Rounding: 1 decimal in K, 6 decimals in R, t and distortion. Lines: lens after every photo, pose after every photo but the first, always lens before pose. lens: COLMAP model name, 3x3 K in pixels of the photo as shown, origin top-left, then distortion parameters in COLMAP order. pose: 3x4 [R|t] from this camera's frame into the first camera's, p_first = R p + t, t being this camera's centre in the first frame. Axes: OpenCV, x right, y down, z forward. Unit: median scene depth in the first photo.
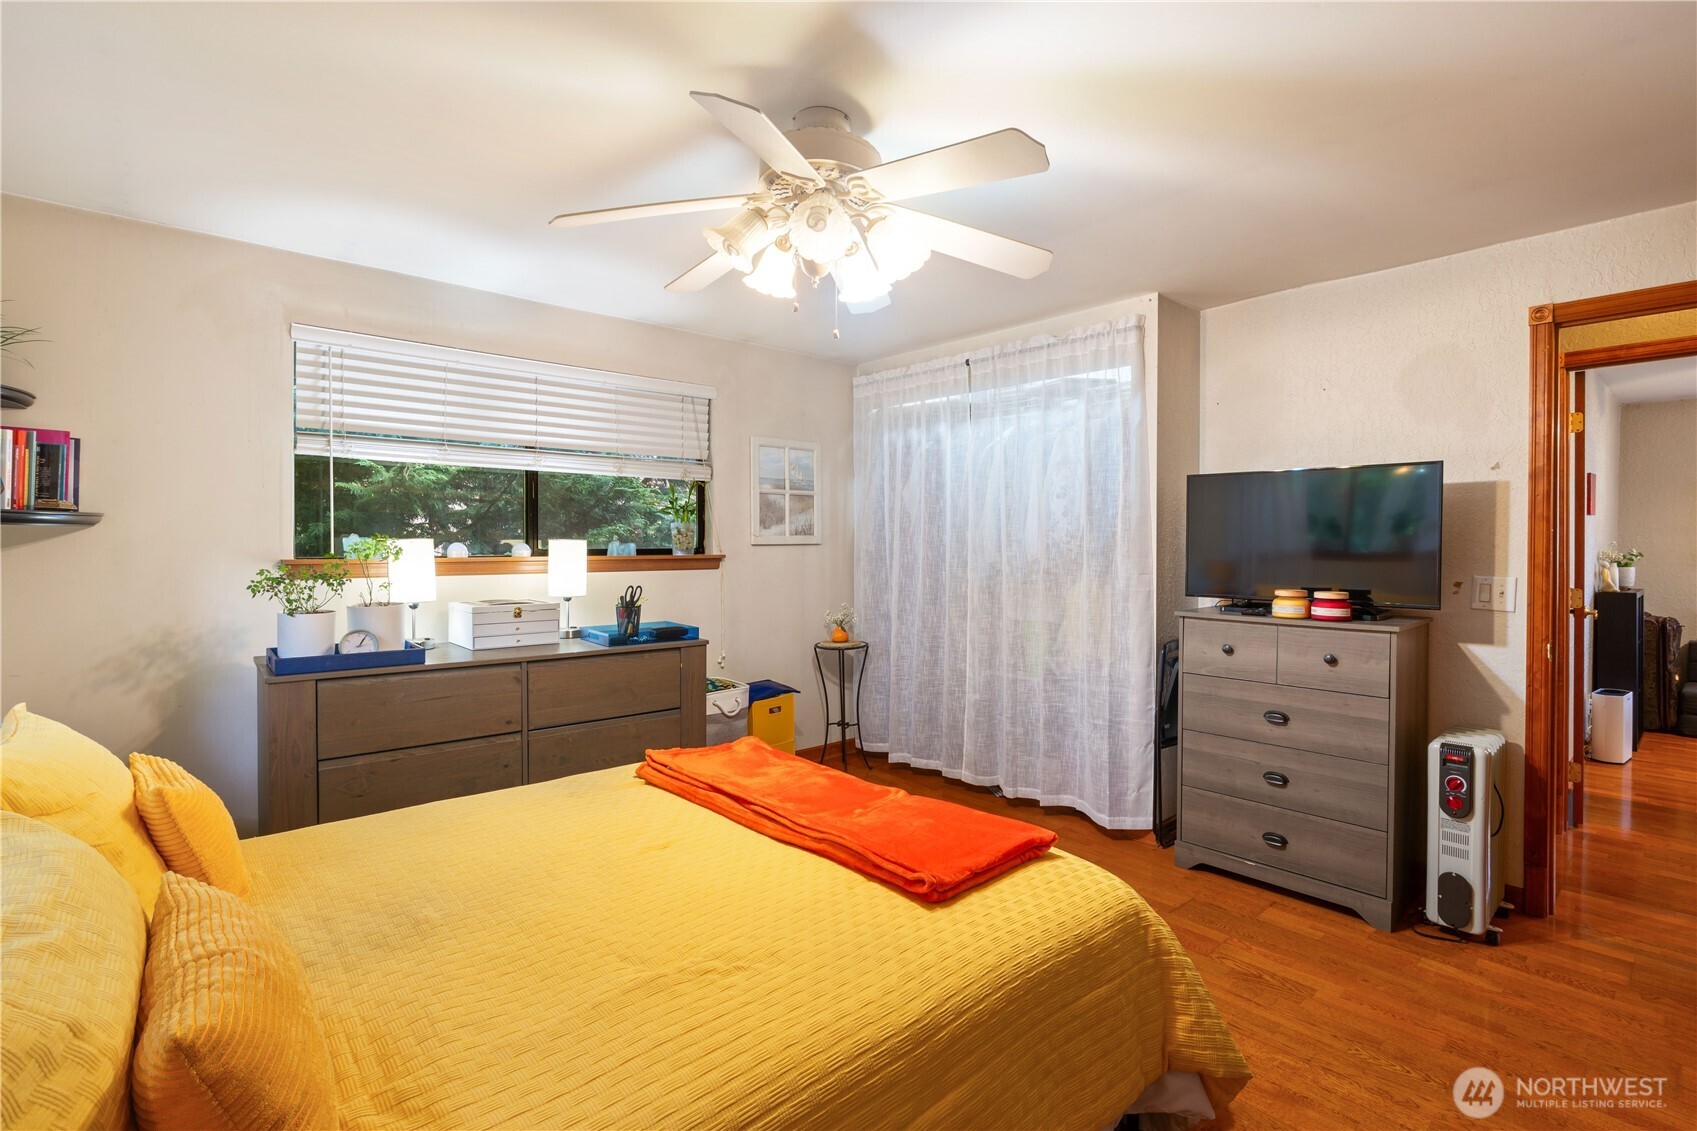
lens RADIAL K [[788.1, 0, 851.3], [0, 788.1, 545.9], [0, 0, 1]] dist [-0.000701, 0.000046]
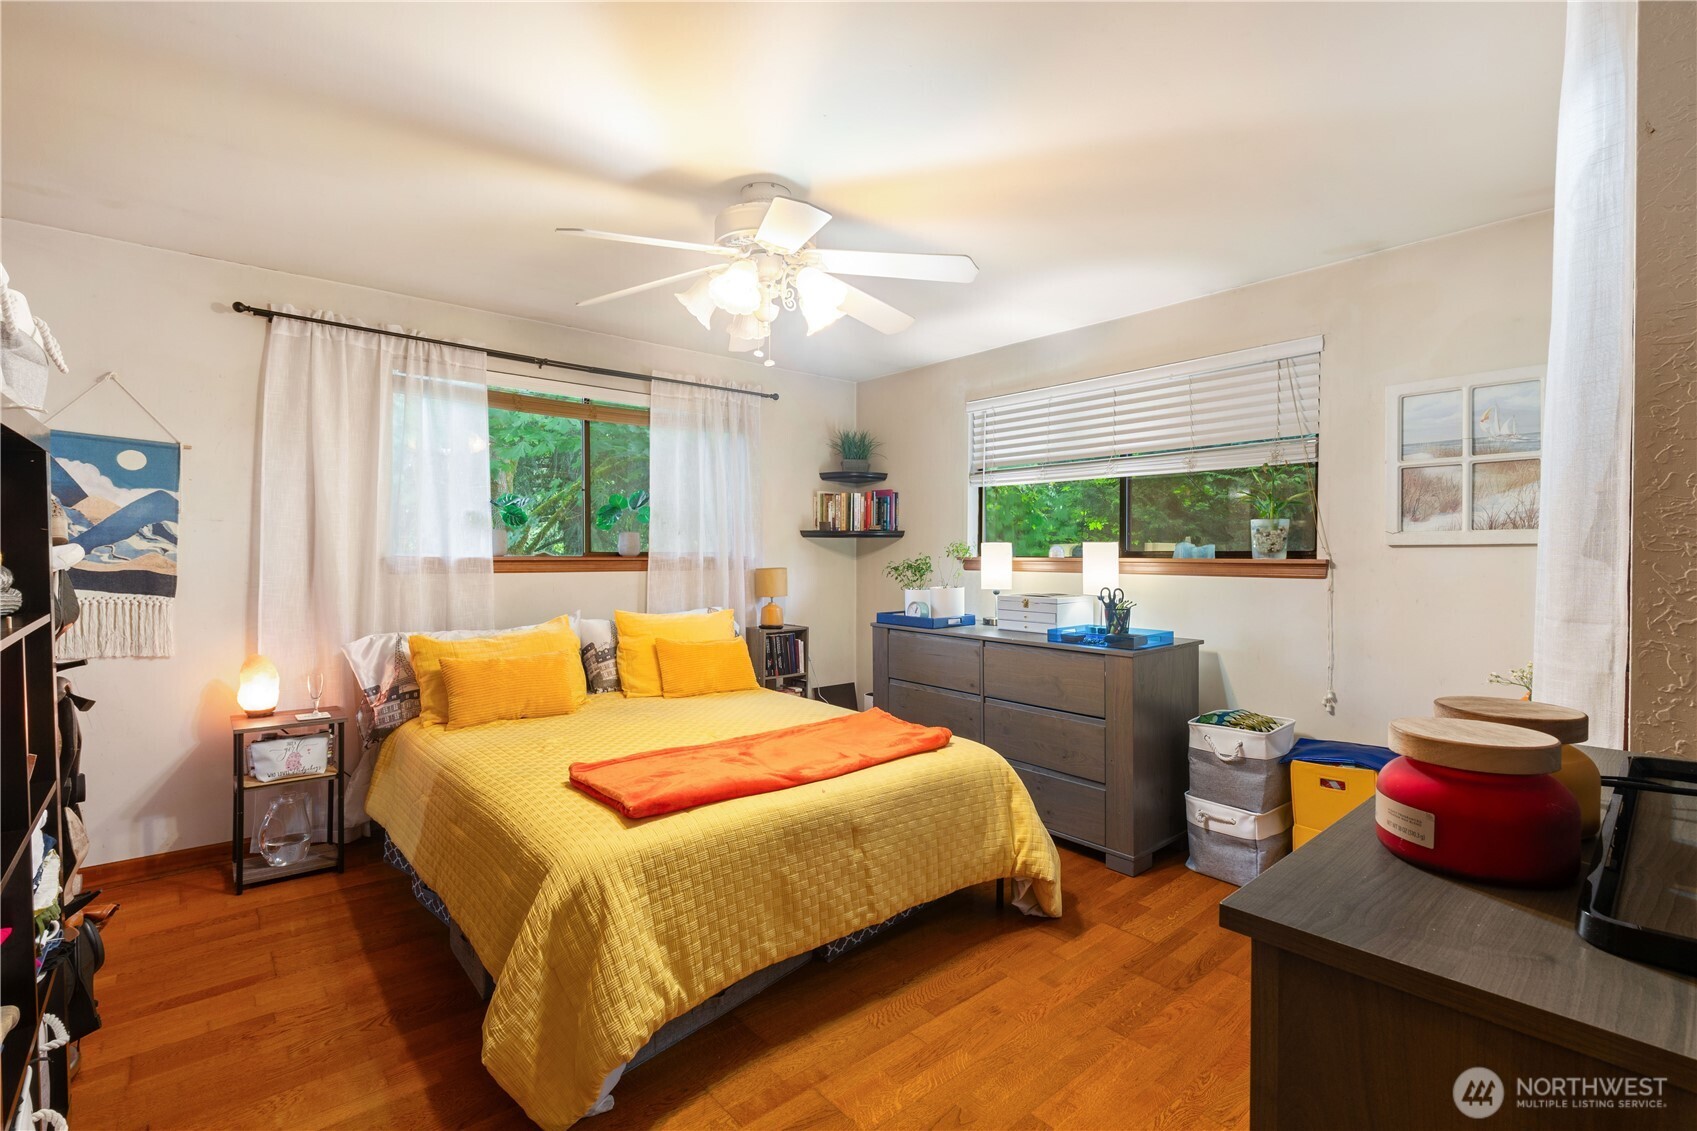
lens RADIAL K [[777.9, 0, 854.3], [0, 777.9, 564.0], [0, 0, 1]] dist [-0.004513, -0.000417]
pose [[-0.018301, 0.017333, -0.999682, 0.668995], [-0.002332, 0.999846, 0.017379, 0.004435], [0.999830, 0.002649, -0.018257, 0.668942]]
